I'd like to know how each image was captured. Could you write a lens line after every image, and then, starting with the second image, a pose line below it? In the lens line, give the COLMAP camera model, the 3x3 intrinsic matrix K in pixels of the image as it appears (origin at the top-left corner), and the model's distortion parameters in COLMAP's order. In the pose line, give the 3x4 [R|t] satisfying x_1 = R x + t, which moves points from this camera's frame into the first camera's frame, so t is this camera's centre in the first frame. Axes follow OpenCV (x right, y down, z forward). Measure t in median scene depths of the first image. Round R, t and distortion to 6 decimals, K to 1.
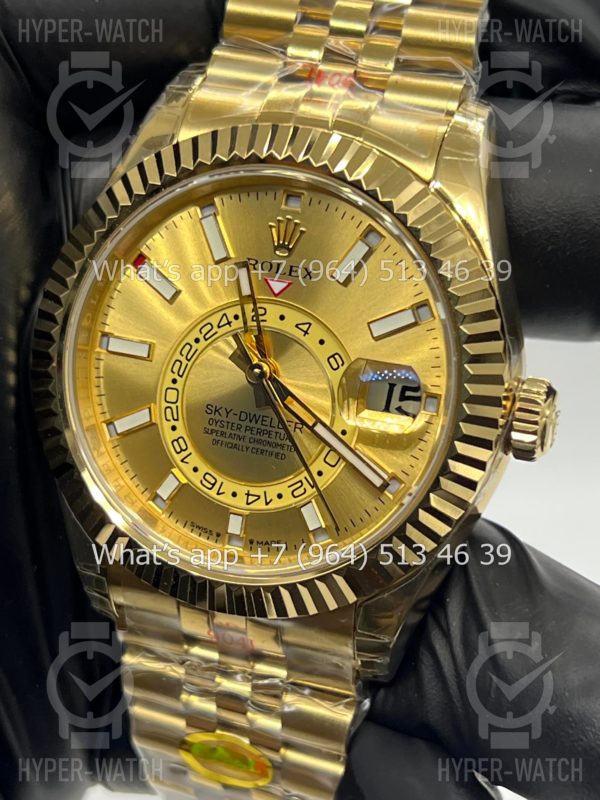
lens RADIAL K [[1823.3, 0, 306.5], [0, 1823.3, 392.9], [0, 0, 1]] dist [0.139633, 0.000000]
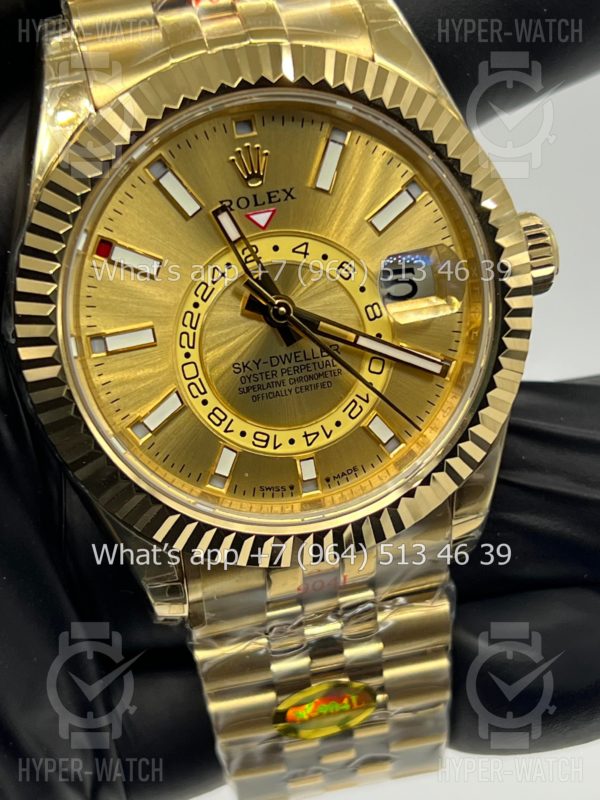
lens RADIAL K [[1823.3, 0, 288.2], [0, 1823.3, 405.3], [0, 0, 1]] dist [0.139633, 0.000000]
pose [[0.842833, -0.384314, 0.376744, -0.391109], [0.355054, 0.923153, 0.147394, -0.102180], [-0.404438, 0.009536, 0.914516, 0.133972]]
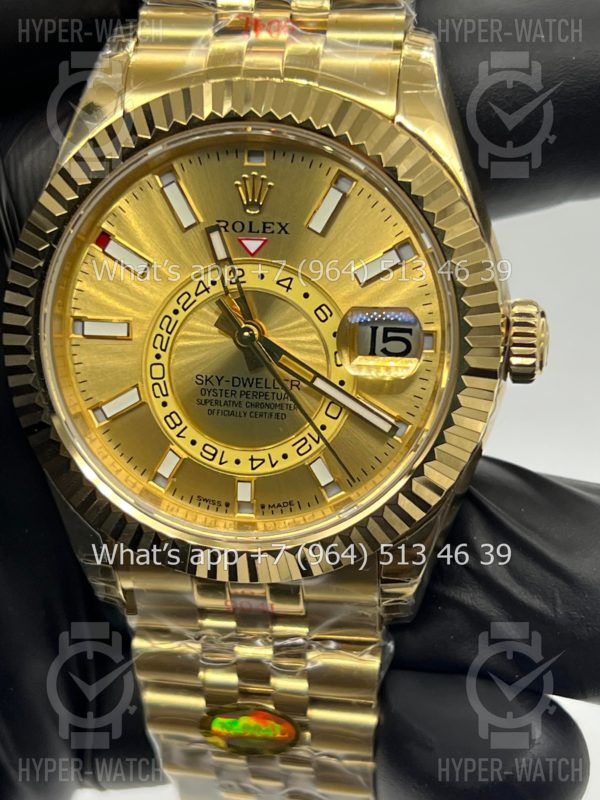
lens RADIAL K [[1823.3, 0, 300.2], [0, 1823.3, 395.5], [0, 0, 1]] dist [0.139633, 0.000000]
pose [[0.980794, -0.150062, 0.124599, -0.123549], [0.144723, 0.988162, 0.050899, -0.024694], [-0.130762, -0.031889, 0.990901, 0.023740]]
